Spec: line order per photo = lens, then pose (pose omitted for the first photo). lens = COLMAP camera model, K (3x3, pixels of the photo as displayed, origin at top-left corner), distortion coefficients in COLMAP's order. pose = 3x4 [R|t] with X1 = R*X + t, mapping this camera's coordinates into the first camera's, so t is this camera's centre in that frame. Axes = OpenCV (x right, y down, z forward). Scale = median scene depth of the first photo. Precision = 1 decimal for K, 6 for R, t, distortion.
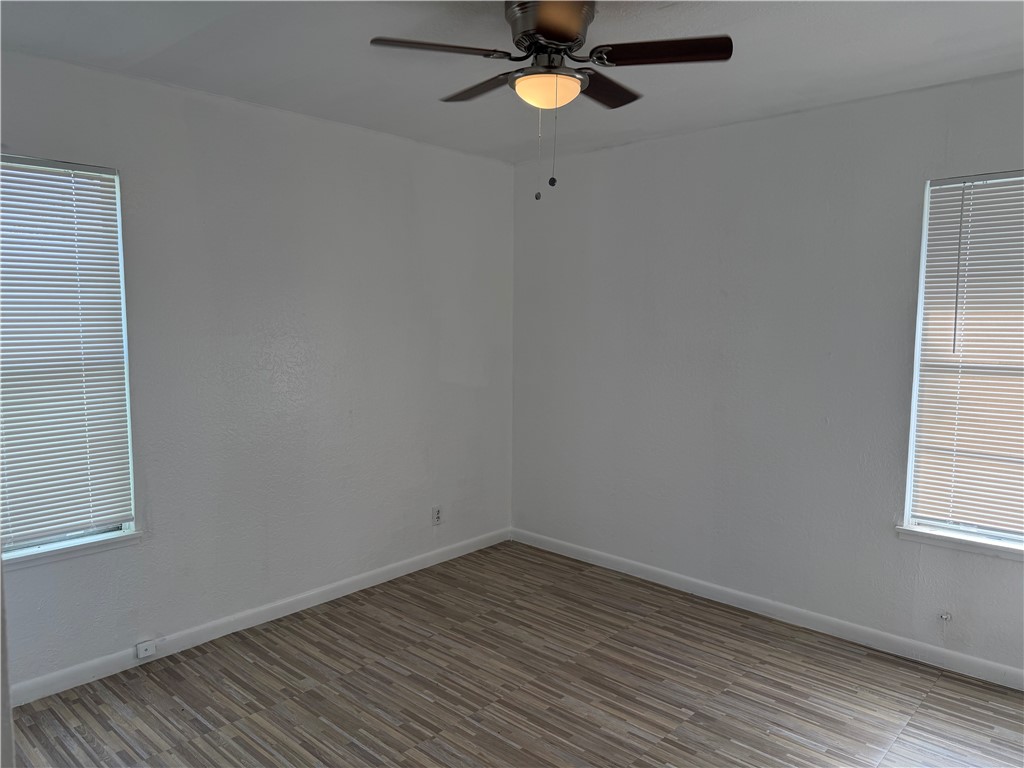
lens RADIAL K [[716.9, 0, 516.4], [0, 716.9, 387.2], [0, 0, 1]] dist [0.041851, -0.060234]
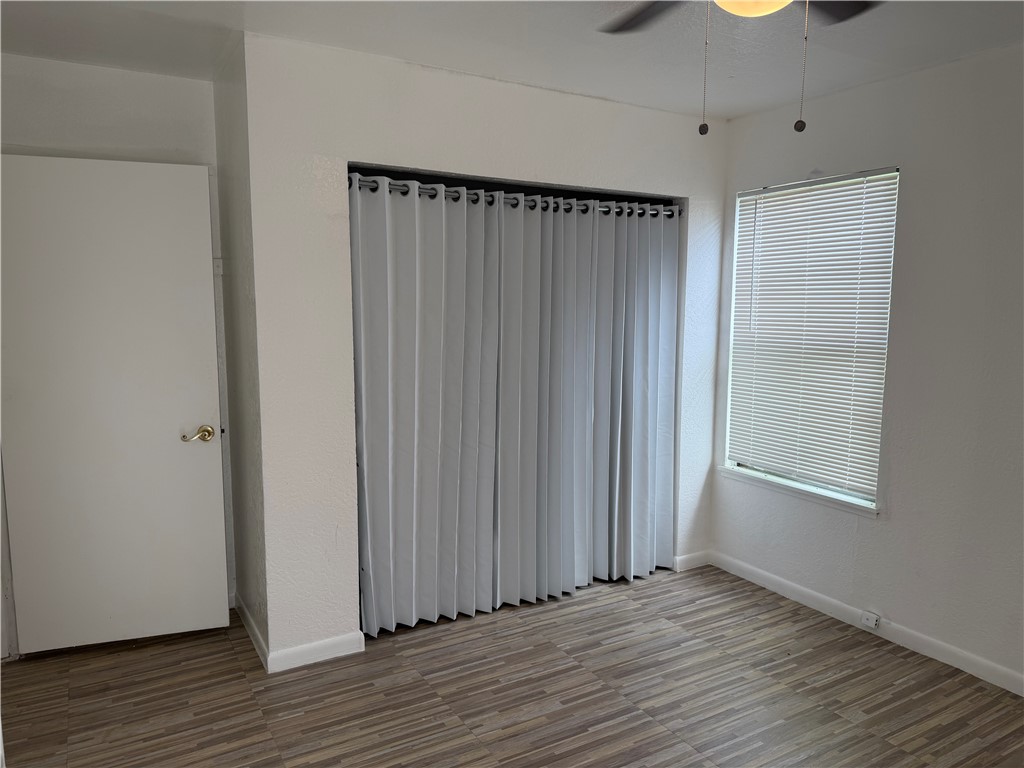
lens RADIAL K [[716.9, 0, 516.4], [0, 716.9, 387.2], [0, 0, 1]] dist [0.041851, -0.060234]
pose [[-0.284728, 0.114033, -0.951802, 0.633270], [-0.102248, 0.983622, 0.148432, -0.080788], [0.953140, 0.139583, -0.268406, 0.774448]]
